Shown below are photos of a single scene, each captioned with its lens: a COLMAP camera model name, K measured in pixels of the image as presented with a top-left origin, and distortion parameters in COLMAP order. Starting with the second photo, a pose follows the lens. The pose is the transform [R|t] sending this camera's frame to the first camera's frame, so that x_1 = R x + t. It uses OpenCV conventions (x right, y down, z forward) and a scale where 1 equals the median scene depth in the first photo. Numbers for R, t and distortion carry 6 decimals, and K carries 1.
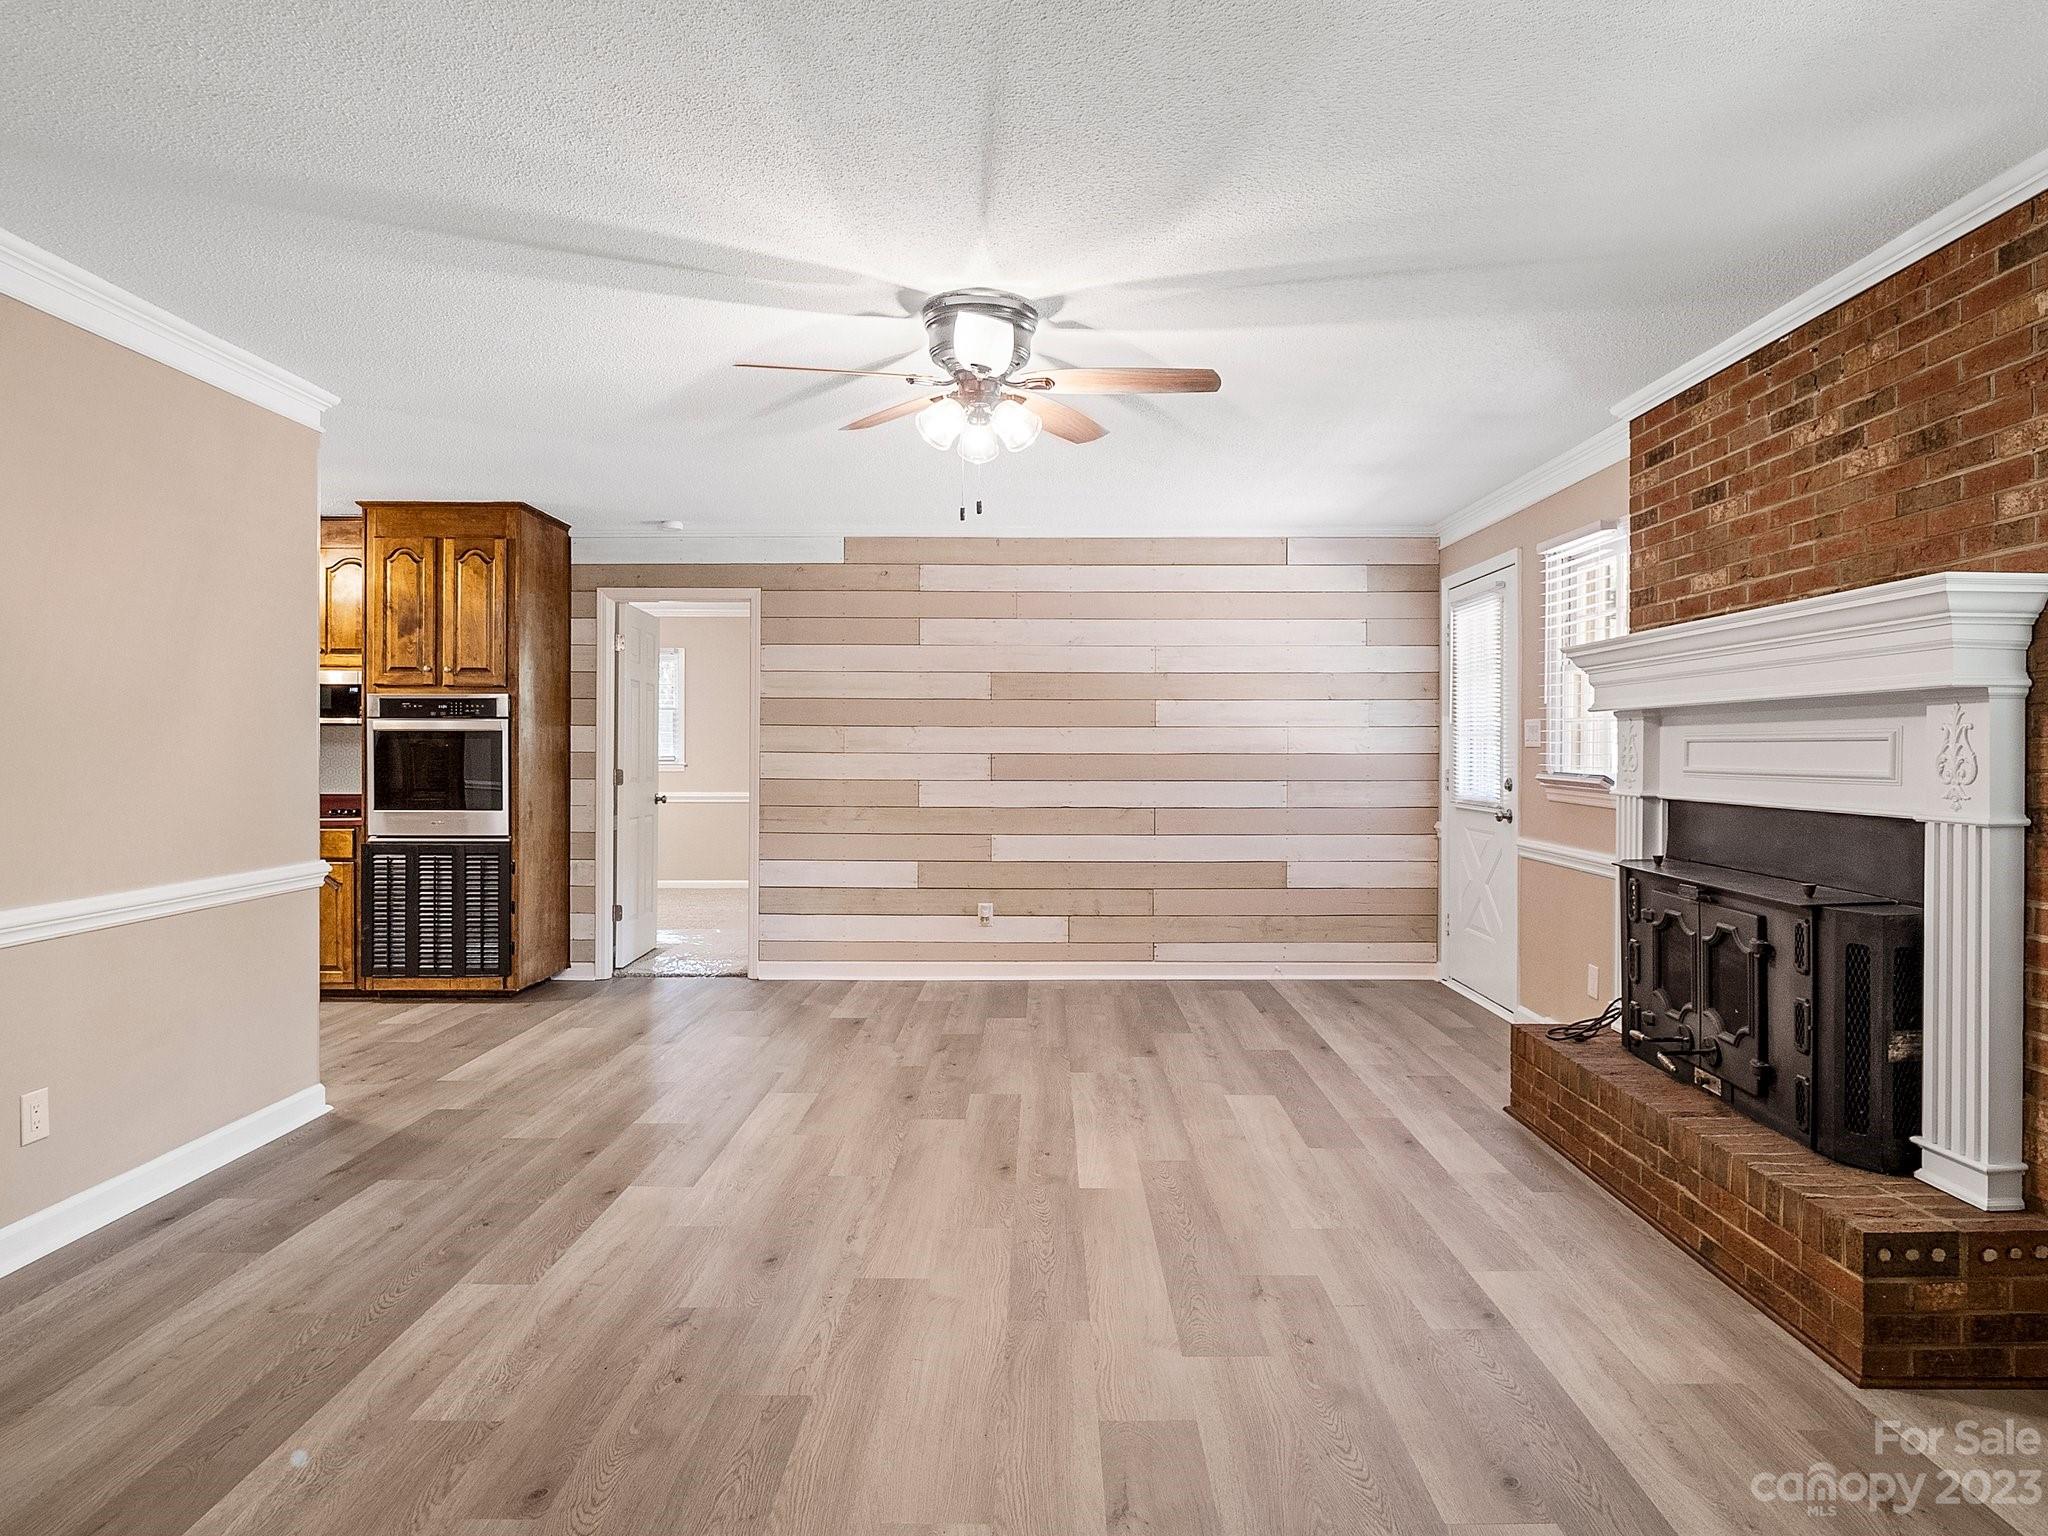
lens RADIAL K [[1228.7, 0, 1045.5], [0, 1228.7, 759.6], [0, 0, 1]] dist [-0.000563, -0.010708]
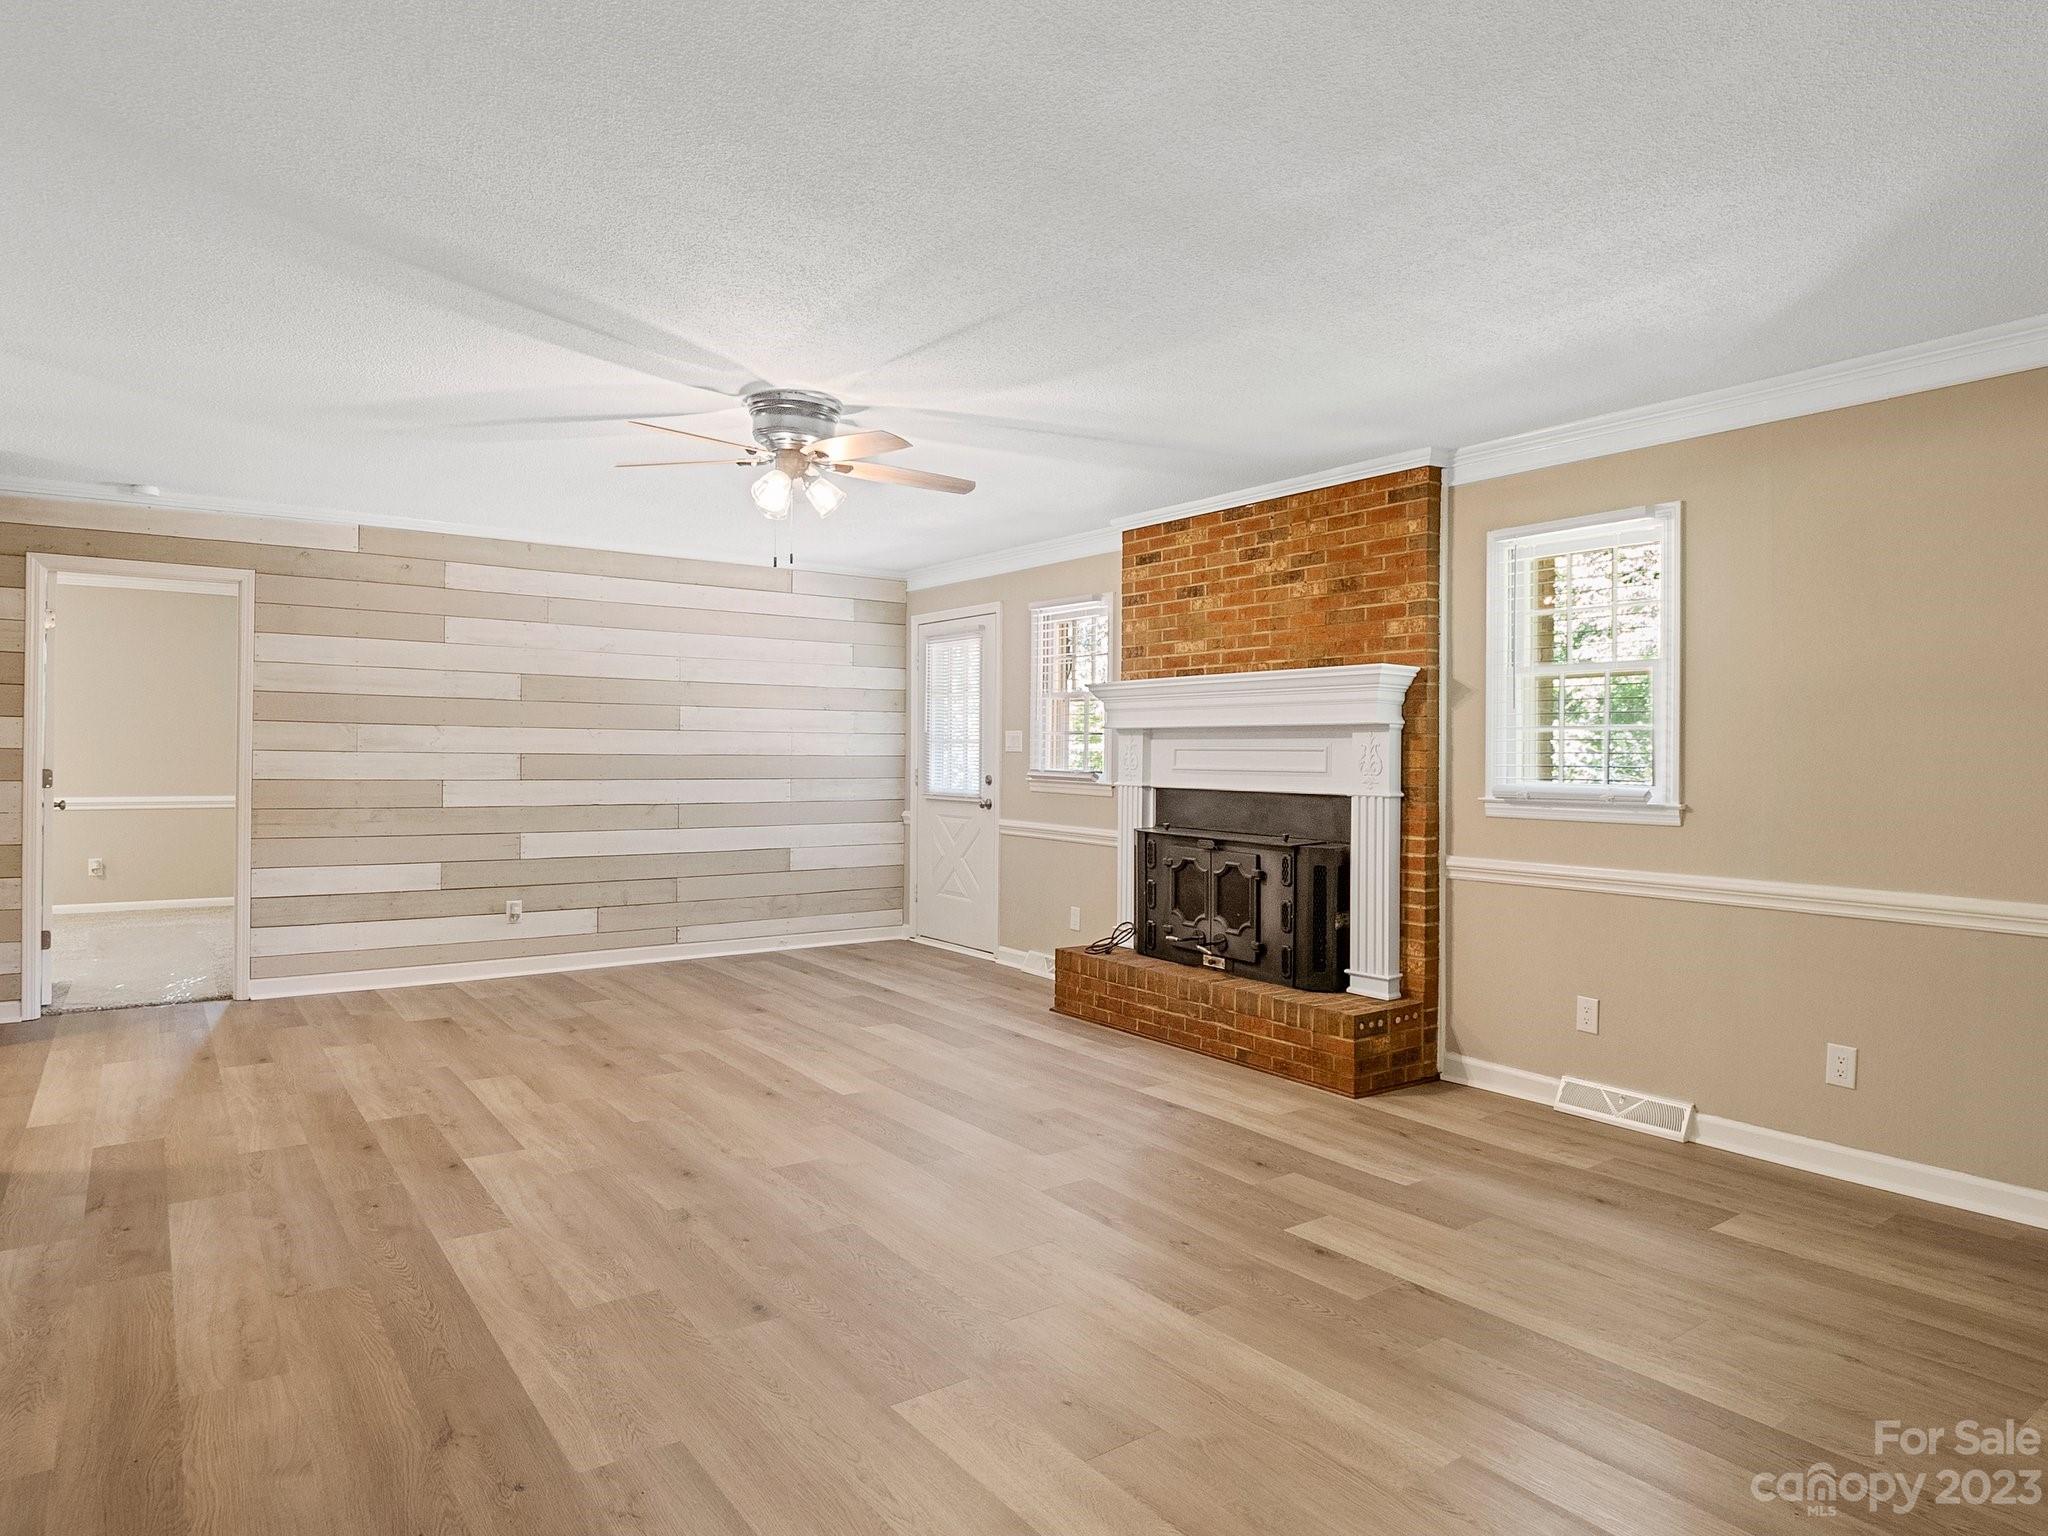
lens RADIAL K [[1228.7, 0, 1050.0], [0, 1228.7, 757.9], [0, 0, 1]] dist [-0.000563, -0.010708]
pose [[0.804255, 0.004519, 0.594267, -0.566279], [-0.003386, 0.999990, -0.003021, 0.000677], [-0.594275, 0.000418, 0.804262, -0.159628]]
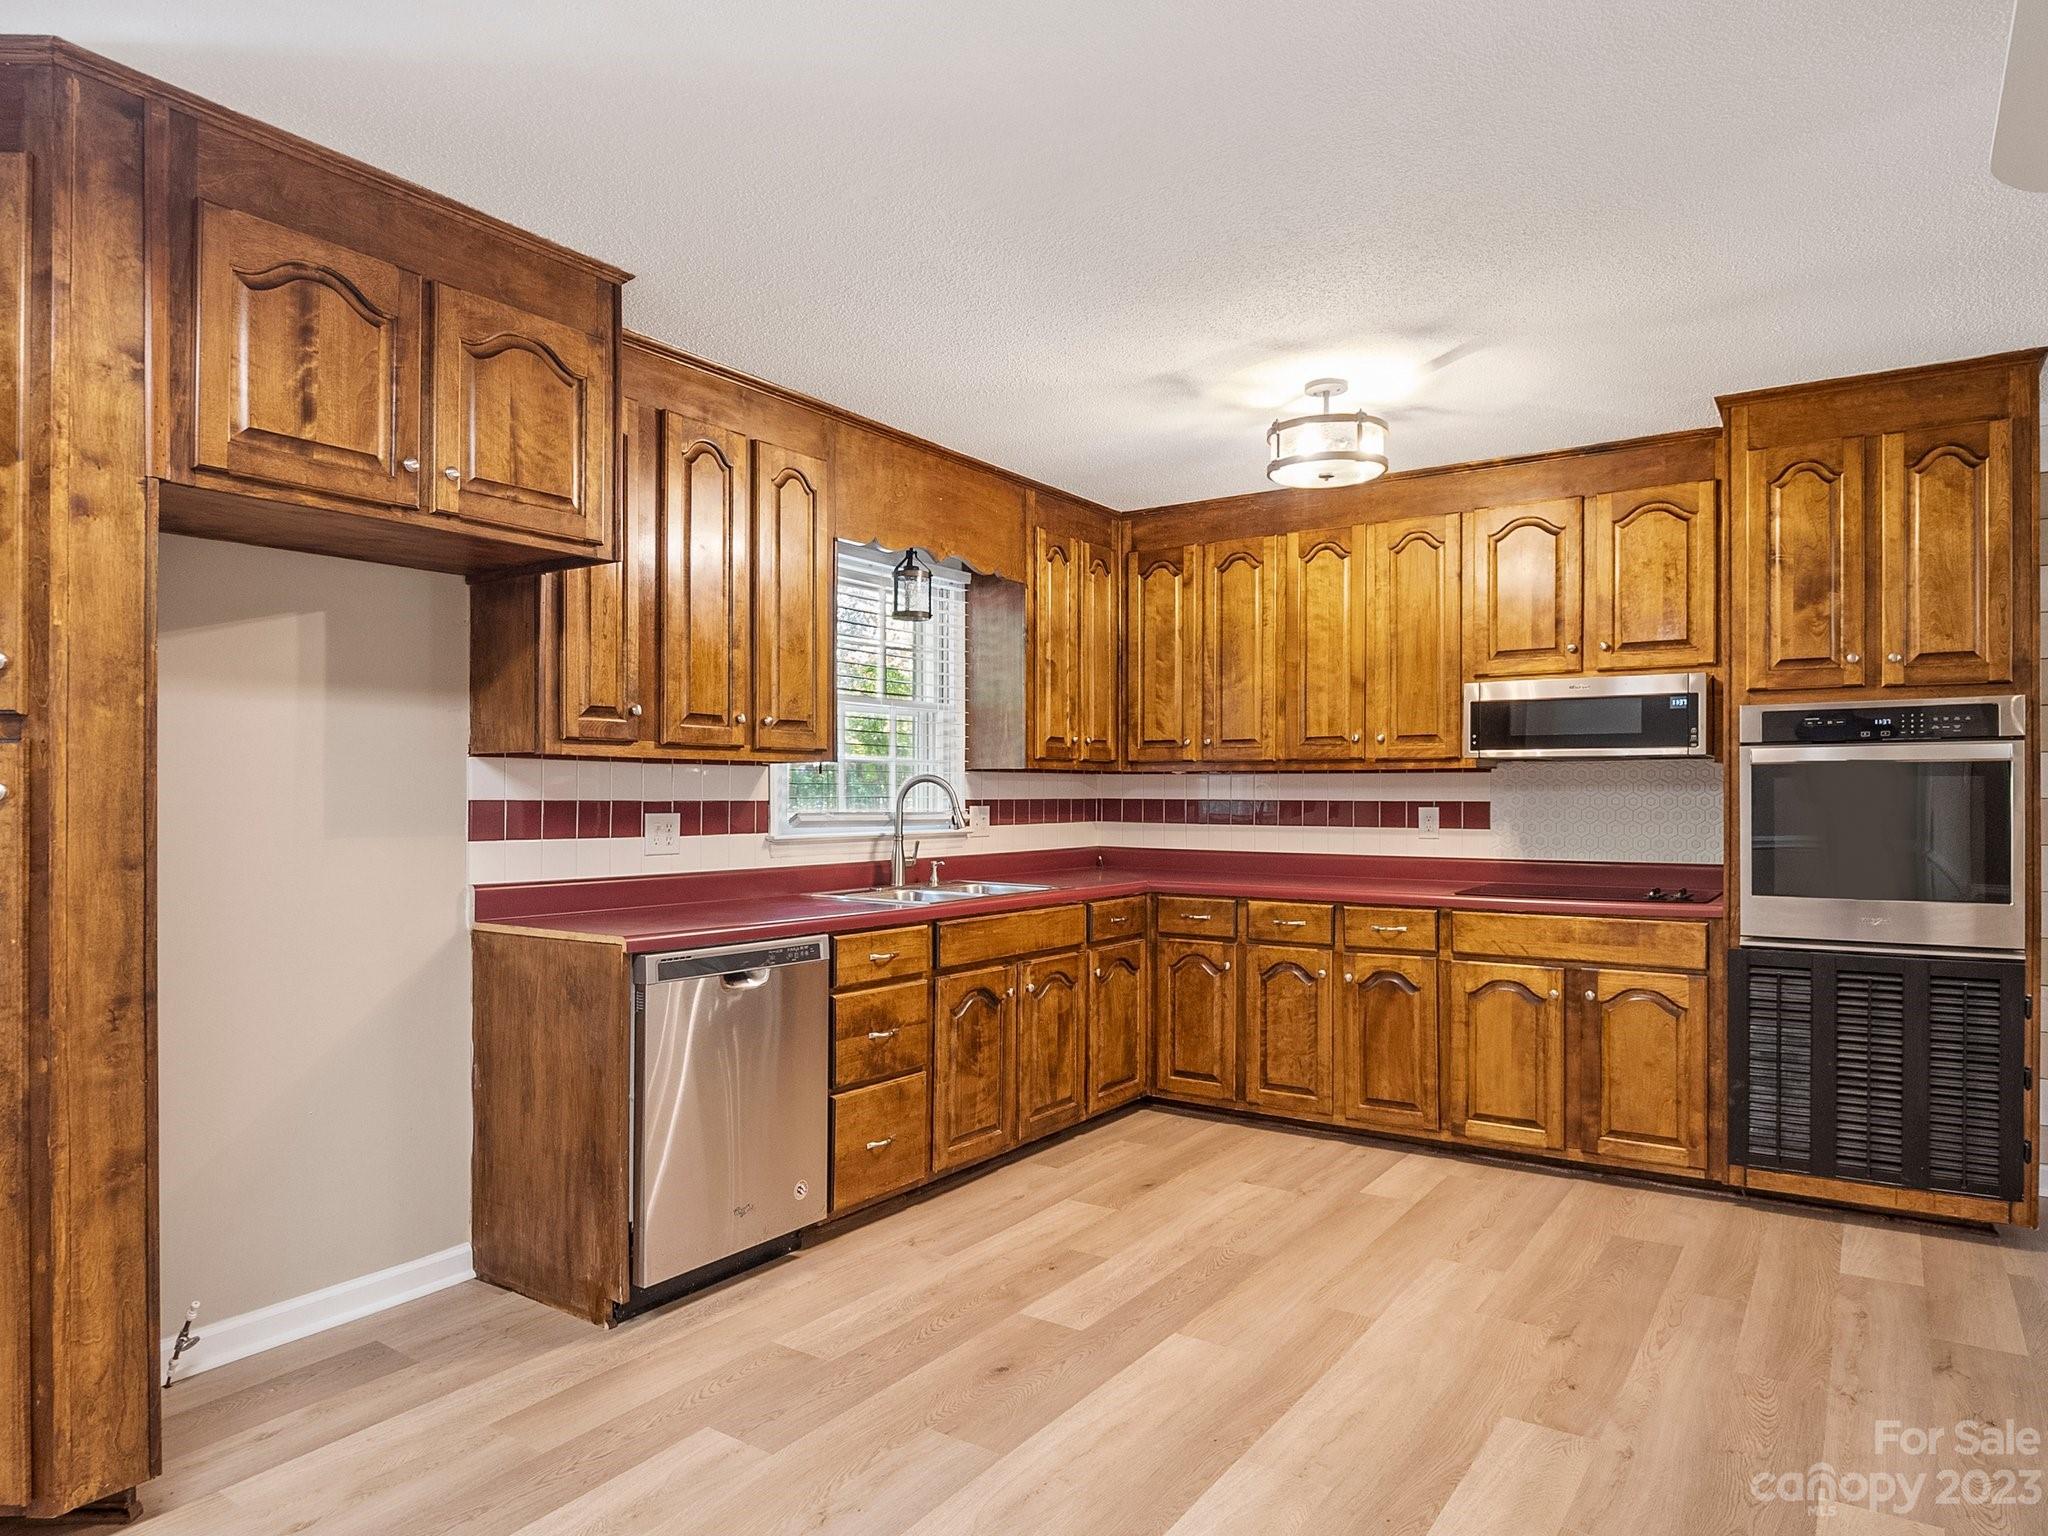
lens RADIAL K [[1228.7, 0, 1066.9], [0, 1228.7, 797.9], [0, 0, 1]] dist [-0.000563, -0.010708]
pose [[0.836452, -0.004404, -0.548023, -0.852952], [0.001362, 0.999981, -0.005957, -0.006932], [0.548039, 0.004237, 0.836442, 0.514619]]
